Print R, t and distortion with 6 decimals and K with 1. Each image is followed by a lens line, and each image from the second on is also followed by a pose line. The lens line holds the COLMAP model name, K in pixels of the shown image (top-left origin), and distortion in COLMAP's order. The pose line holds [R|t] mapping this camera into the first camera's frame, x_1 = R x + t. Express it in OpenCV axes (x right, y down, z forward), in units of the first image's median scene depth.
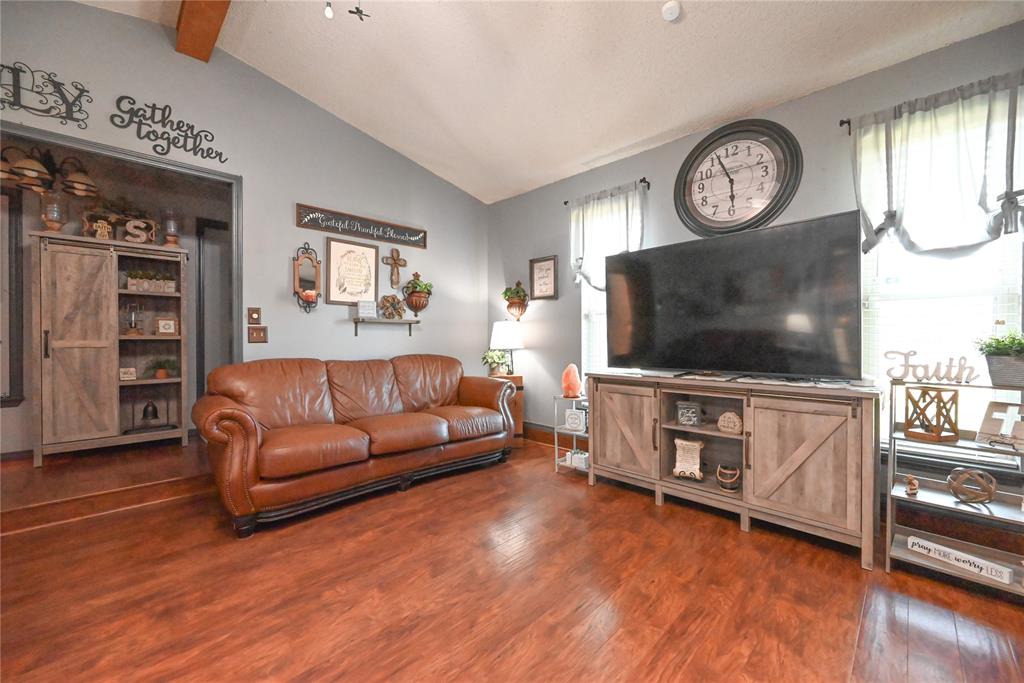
lens RADIAL K [[401.9, 0, 514.8], [0, 401.9, 340.9], [0, 0, 1]] dist [-0.000447, 0.000125]
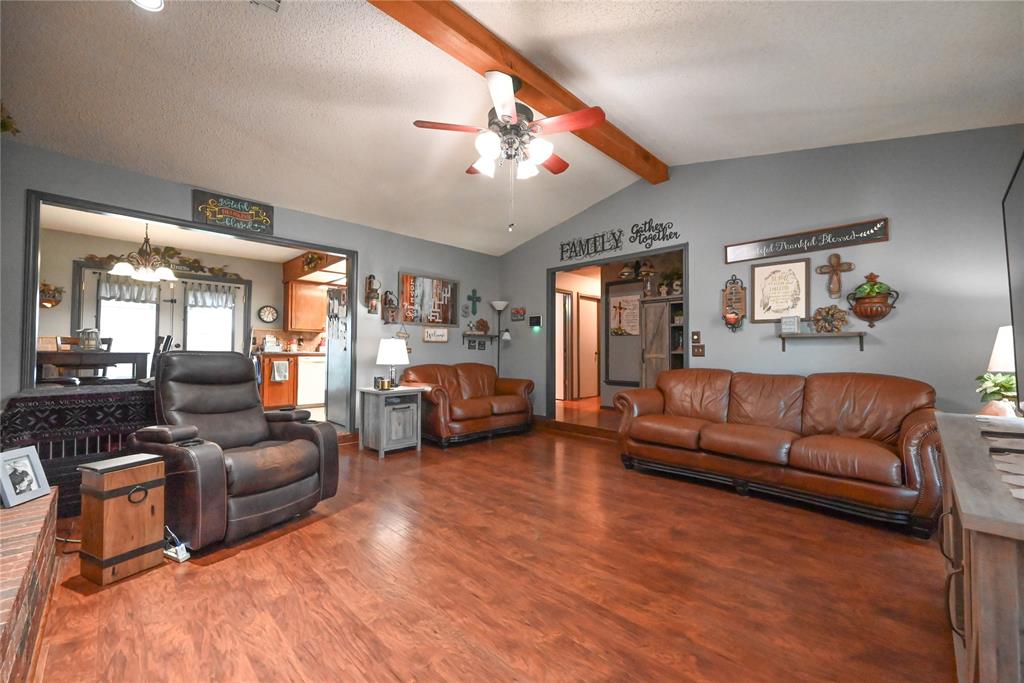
lens RADIAL K [[404.2, 0, 512.0], [0, 404.2, 341.5], [0, 0, 1]] dist [0.000615, 0.000127]
pose [[-0.001210, -0.026543, -0.999647, 0.768708], [-0.008783, 0.999609, -0.026531, -0.004746], [0.999961, 0.008748, -0.001442, 0.362700]]
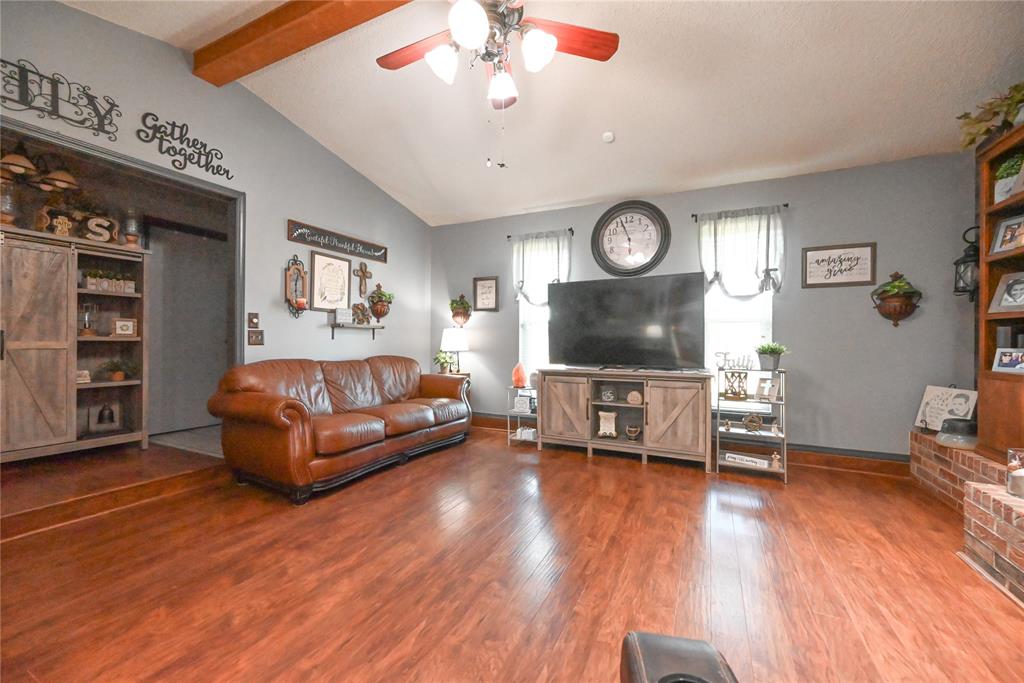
lens RADIAL K [[400.6, 0, 513.9], [0, 400.6, 340.5], [0, 0, 1]] dist [-0.000010, 0.000068]
pose [[0.946843, 0.009299, 0.321562, -0.329534], [-0.006679, 0.999935, -0.009252, -0.002196], [-0.321627, 0.006612, 0.946843, -0.262514]]
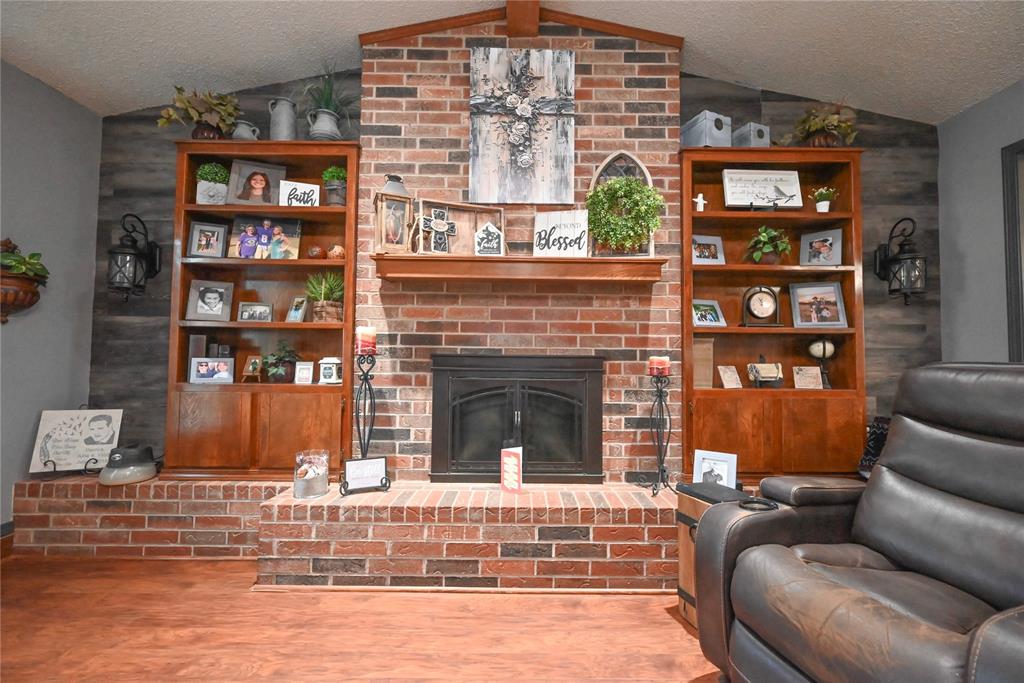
lens RADIAL K [[419.3, 0, 522.9], [0, 419.3, 342.6], [0, 0, 1]] dist [-0.000814, -0.000088]
pose [[-0.711920, 0.020824, 0.701952, -0.134047], [-0.005438, 0.999367, -0.035161, -0.004929], [-0.702240, -0.028849, -0.711356, 0.329222]]
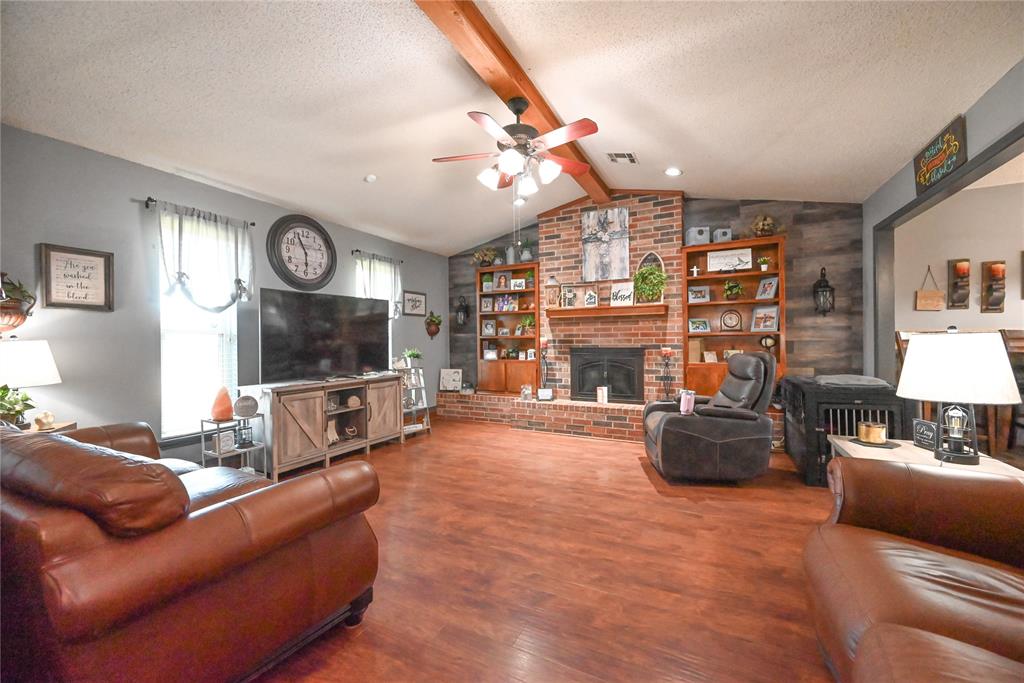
lens RADIAL K [[400.6, 0, 513.9], [0, 400.6, 340.5], [0, 0, 1]] dist [-0.000010, 0.000068]
pose [[-0.301263, 0.004220, 0.953532, -1.108717], [0.017391, 0.999848, 0.001070, -0.048479], [-0.953382, 0.016906, -0.301291, 0.672310]]
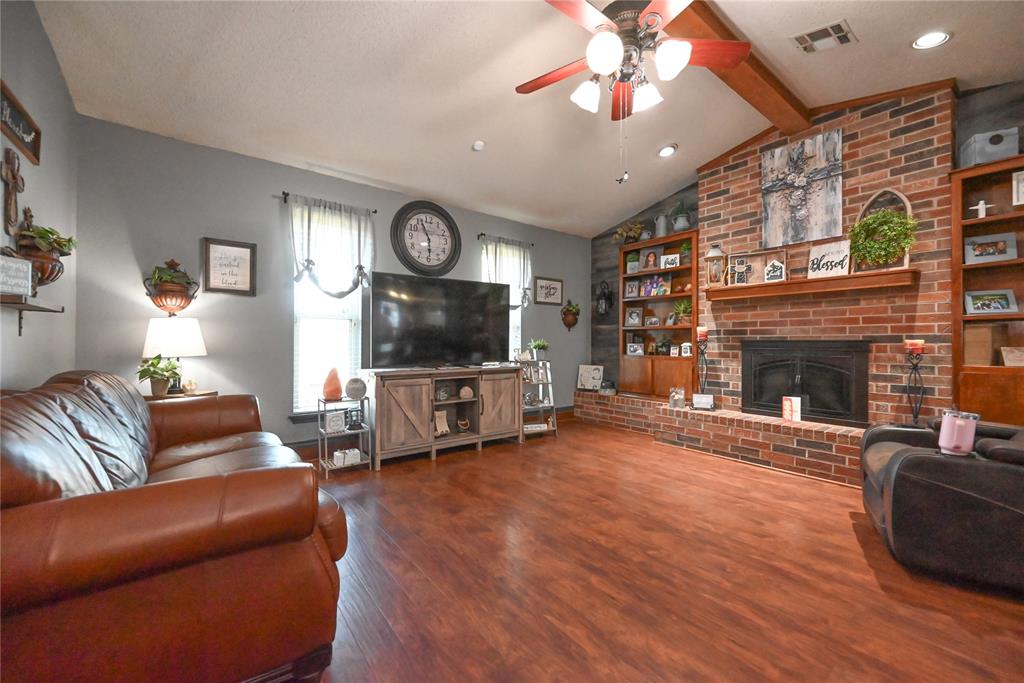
lens RADIAL K [[400.6, 0, 513.9], [0, 400.6, 340.5], [0, 0, 1]] dist [-0.000010, 0.000068]
pose [[0.132524, 0.007459, 0.991152, -0.873598], [0.002885, 0.999965, -0.007911, -0.001378], [-0.991176, 0.003908, 0.132497, 0.456576]]
